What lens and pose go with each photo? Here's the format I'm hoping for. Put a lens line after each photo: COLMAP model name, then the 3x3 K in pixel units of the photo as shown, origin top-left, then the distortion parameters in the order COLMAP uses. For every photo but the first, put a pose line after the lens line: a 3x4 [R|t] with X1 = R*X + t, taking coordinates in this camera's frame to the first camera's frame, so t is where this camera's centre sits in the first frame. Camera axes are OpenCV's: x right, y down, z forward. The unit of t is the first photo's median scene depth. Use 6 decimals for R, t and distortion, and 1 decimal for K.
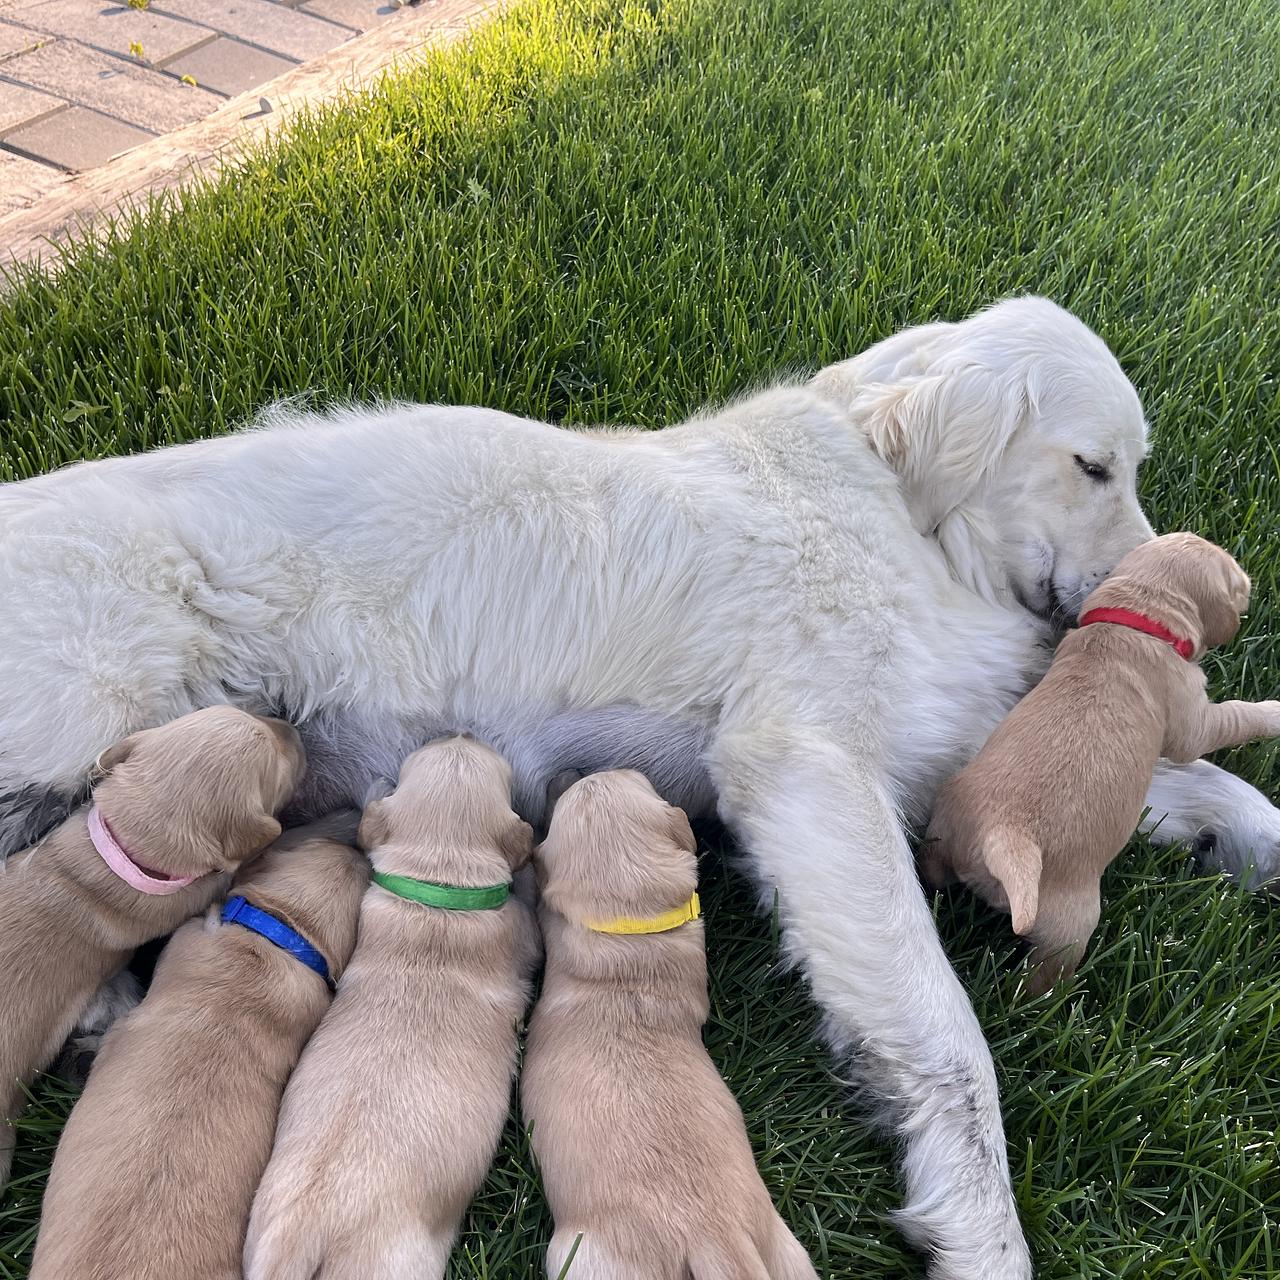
lens RADIAL K [[1312.6, 0, 646.1], [0, 1312.6, 636.1], [0, 0, 1]] dist [0.019158, 0.000000]
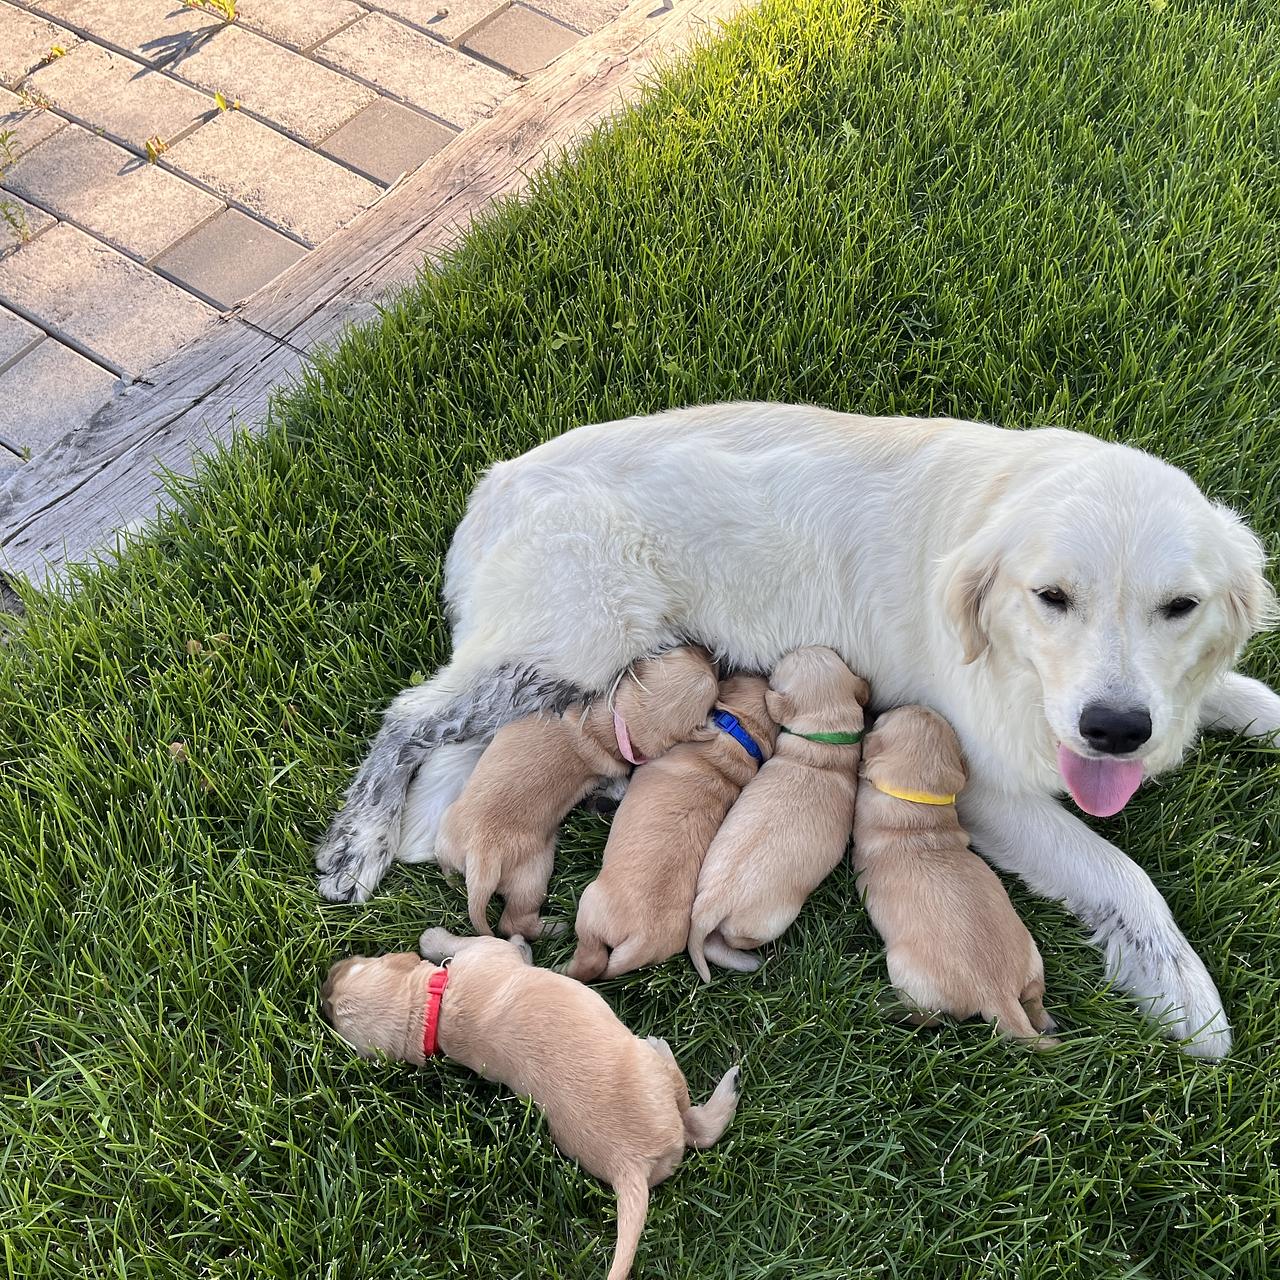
lens RADIAL K [[1312.6, 0, 636.9], [0, 1312.6, 642.3], [0, 0, 1]] dist [0.019158, 0.000000]
pose [[0.975310, 0.107402, -0.192963, -0.033026], [-0.061438, 0.971237, 0.230052, -0.145258], [0.212121, -0.212517, 0.953856, -0.316693]]
